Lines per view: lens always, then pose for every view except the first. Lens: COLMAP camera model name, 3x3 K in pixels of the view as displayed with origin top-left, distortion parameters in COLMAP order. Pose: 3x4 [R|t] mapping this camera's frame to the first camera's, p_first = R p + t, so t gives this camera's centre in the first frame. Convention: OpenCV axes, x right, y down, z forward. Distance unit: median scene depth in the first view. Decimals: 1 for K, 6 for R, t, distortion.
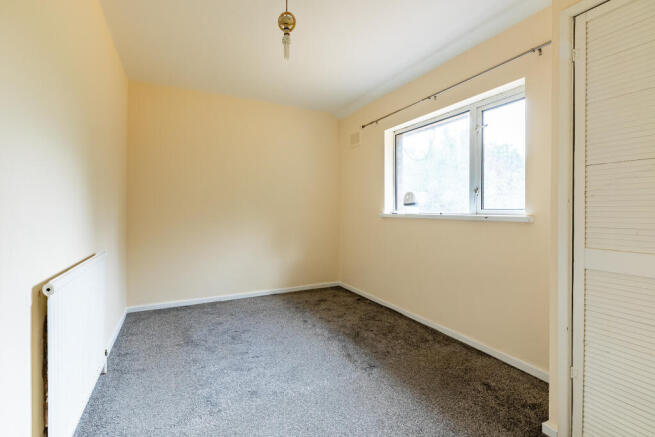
lens RADIAL K [[297.9, 0, 326.2], [0, 297.9, 213.0], [0, 0, 1]] dist [0.000032, 0.000008]
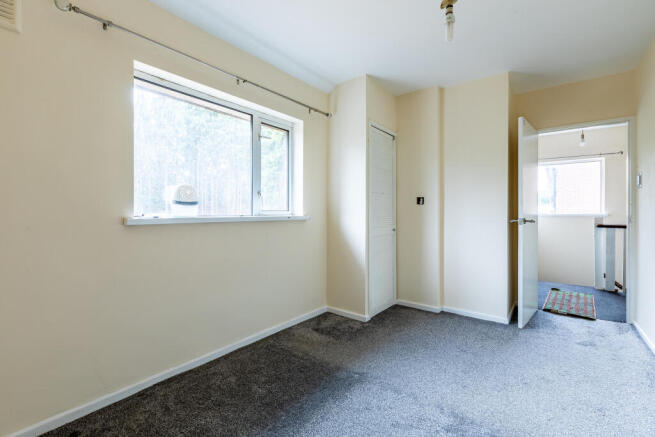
lens RADIAL K [[297.9, 0, 326.2], [0, 297.9, 213.0], [0, 0, 1]] dist [0.000032, 0.000008]
pose [[-0.427761, -0.007735, 0.903859, -0.536303], [0.006206, 0.999915, 0.011494, -0.013874], [-0.903871, 0.010526, -0.427676, 1.157123]]
